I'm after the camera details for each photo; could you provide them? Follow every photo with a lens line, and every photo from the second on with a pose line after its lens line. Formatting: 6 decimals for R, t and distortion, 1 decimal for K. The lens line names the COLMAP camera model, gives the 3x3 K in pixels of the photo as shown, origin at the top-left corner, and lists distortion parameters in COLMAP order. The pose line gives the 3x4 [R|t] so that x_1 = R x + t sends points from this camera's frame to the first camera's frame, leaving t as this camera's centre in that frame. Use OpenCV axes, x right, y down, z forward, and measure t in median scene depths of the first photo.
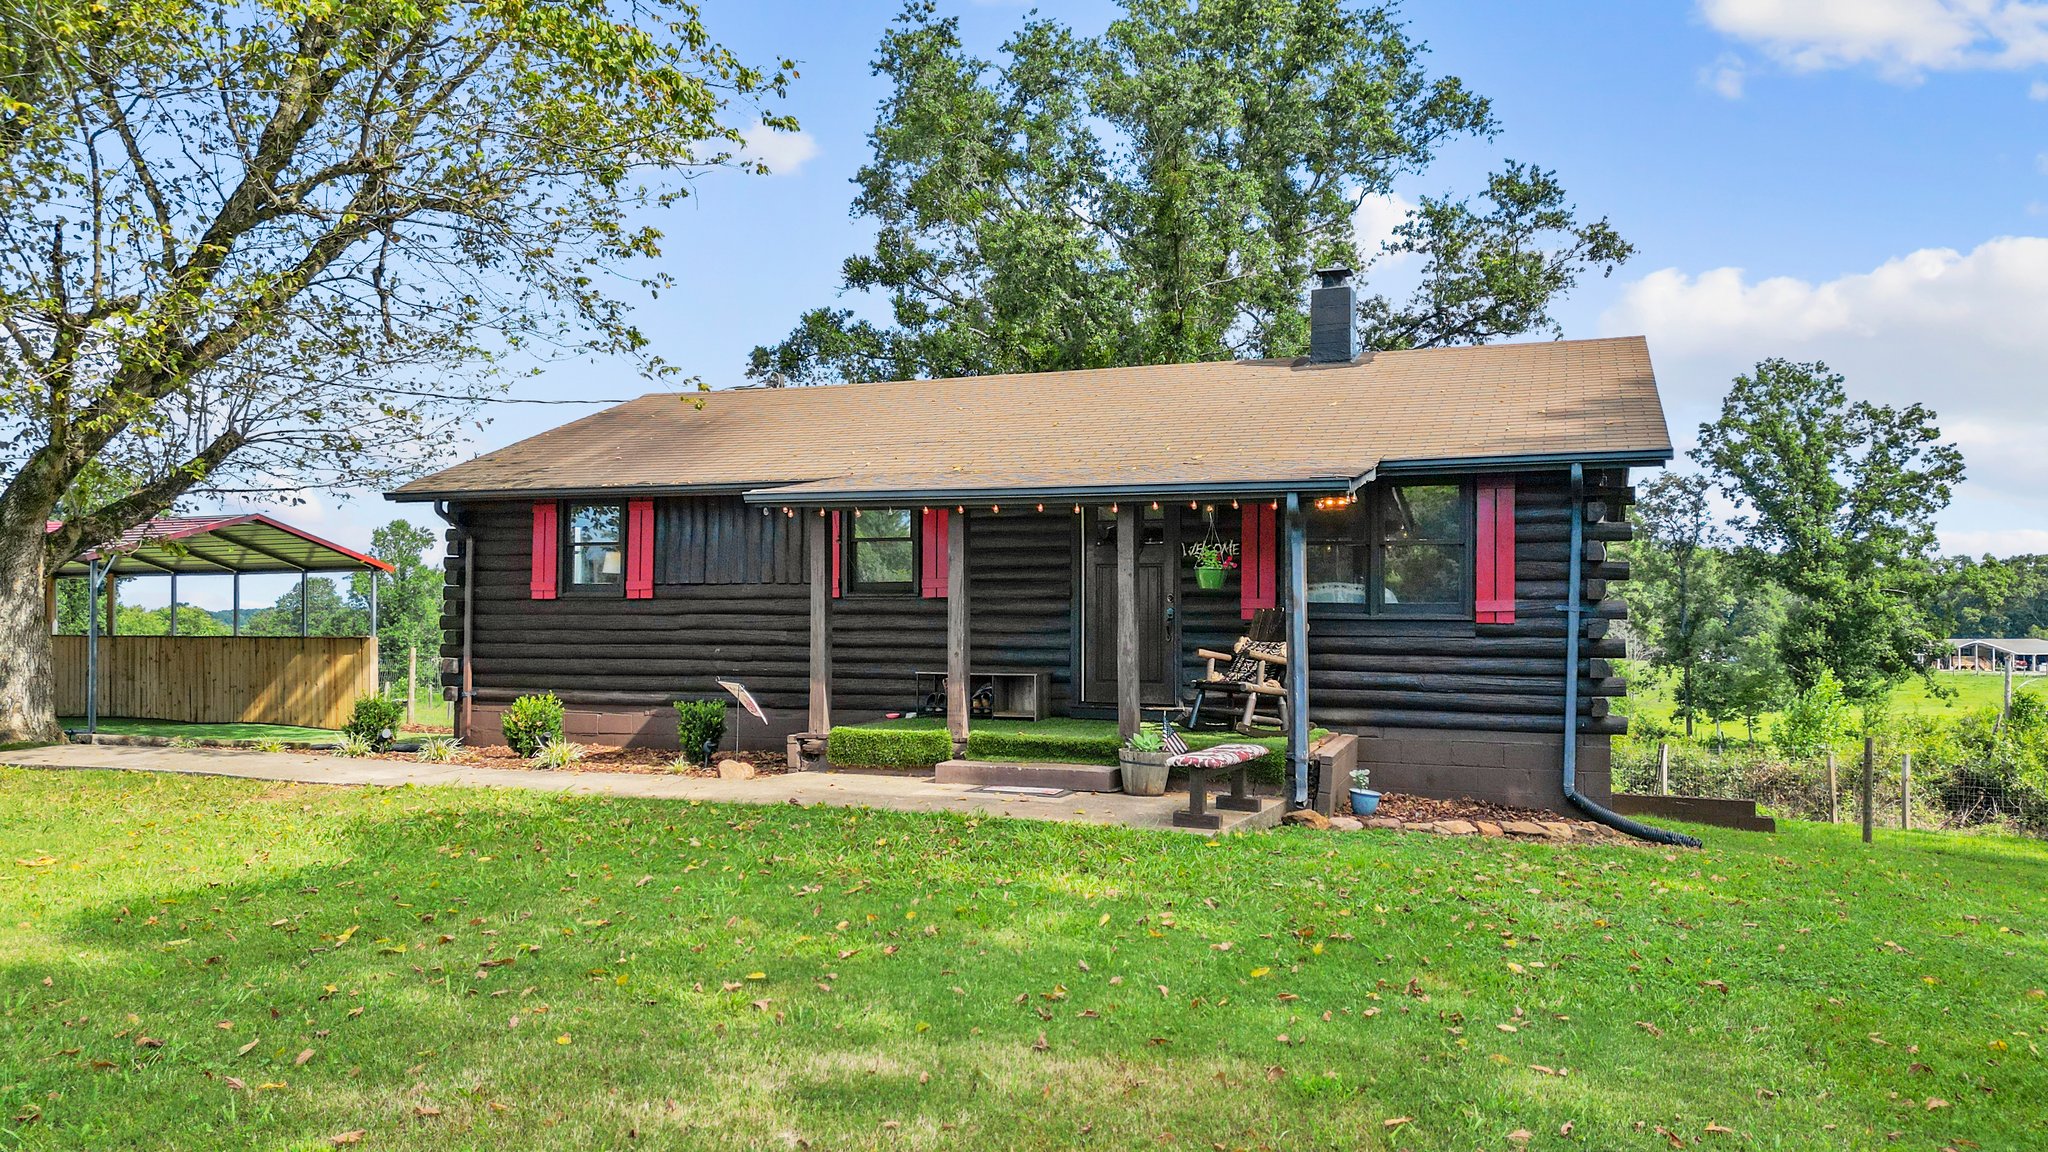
lens RADIAL K [[1450.5, 0, 1024.9], [0, 1450.5, 587.6], [0, 0, 1]] dist [0.043471, -0.000753]
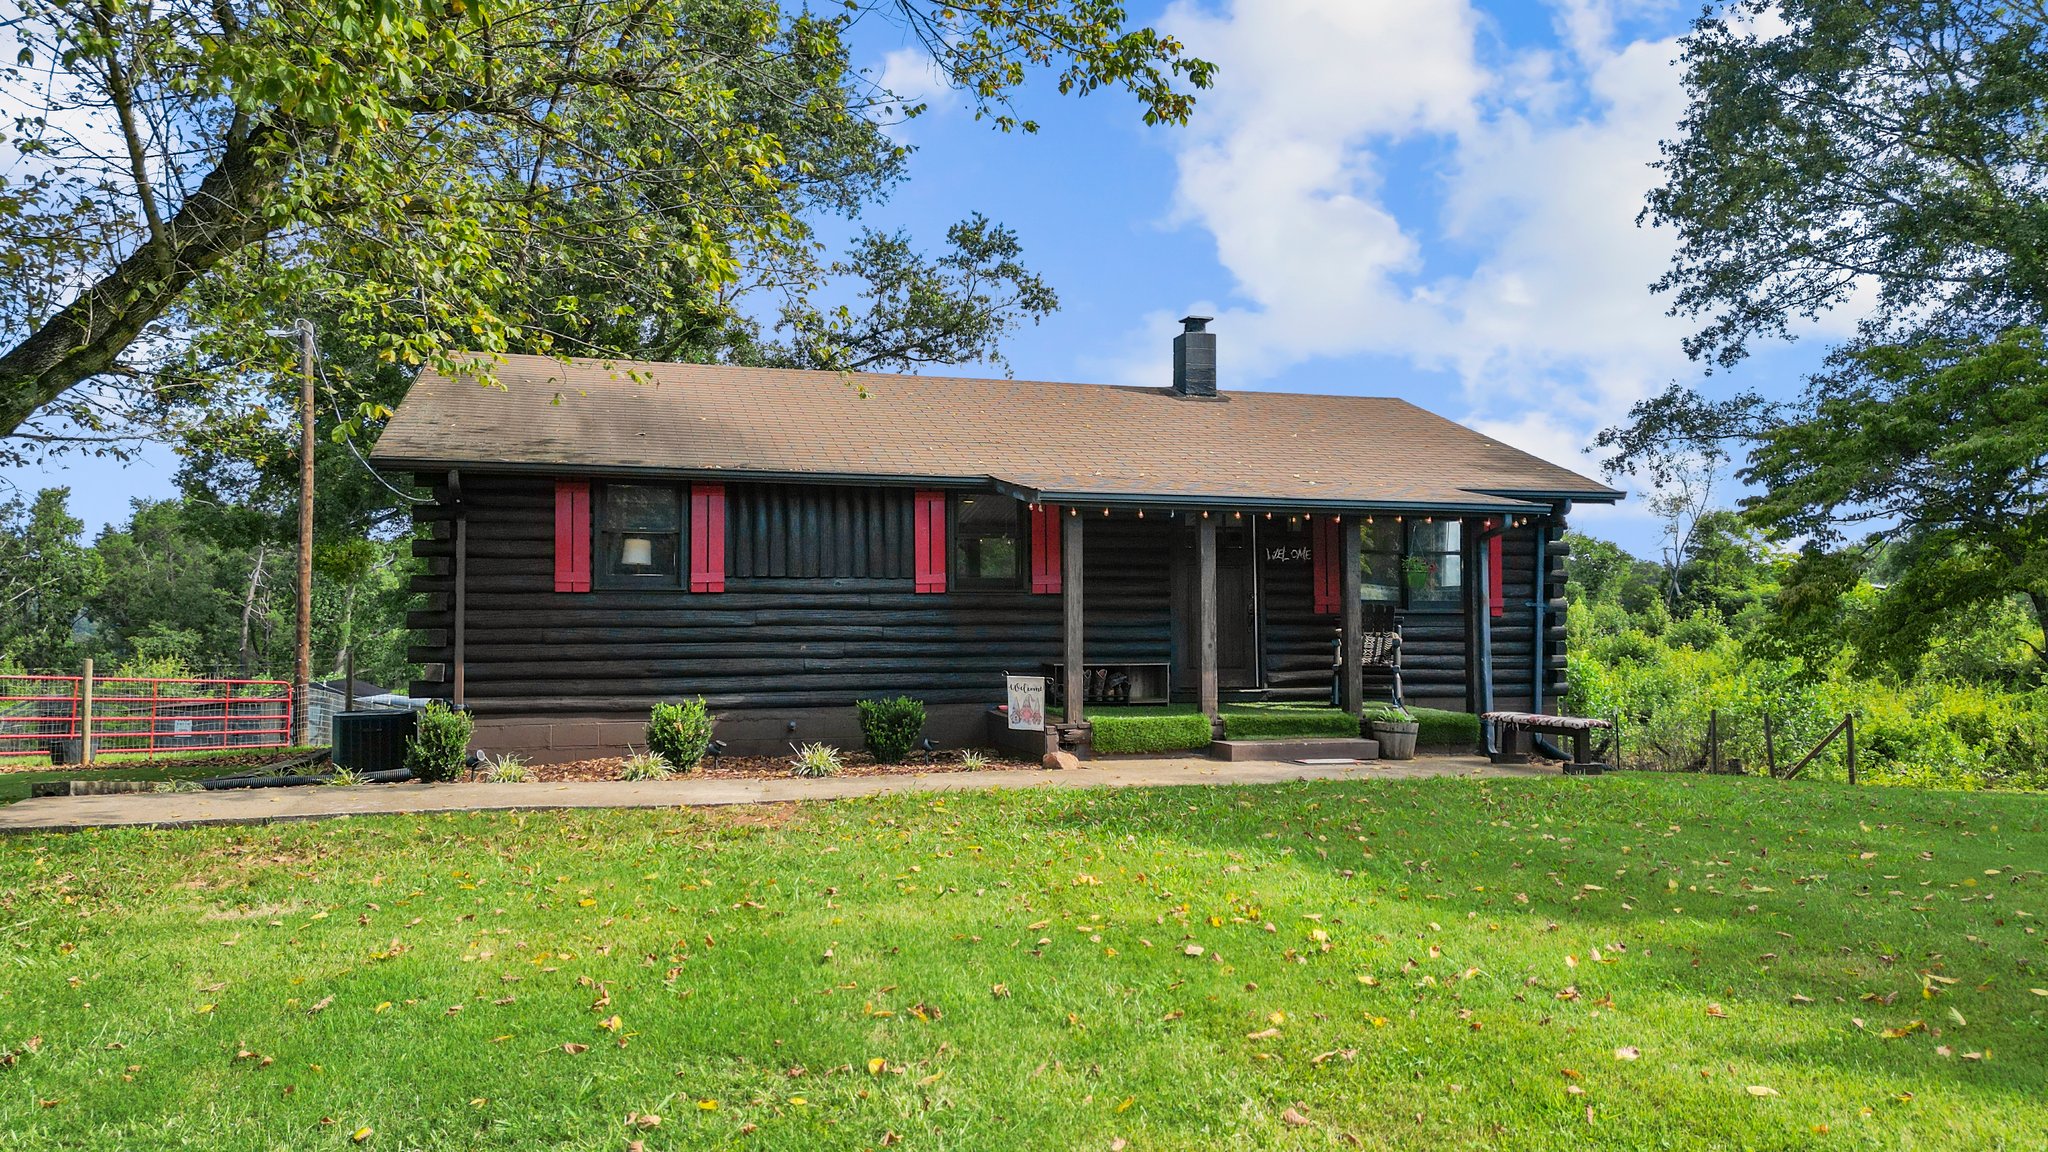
lens RADIAL K [[1450.5, 0, 1024.8], [0, 1450.5, 572.6], [0, 0, 1]] dist [0.043471, -0.000753]
pose [[0.794701, 0.016239, 0.606783, -0.665577], [-0.009734, 0.999854, -0.014009, 0.006368], [-0.606923, 0.005226, 0.794744, 0.166638]]
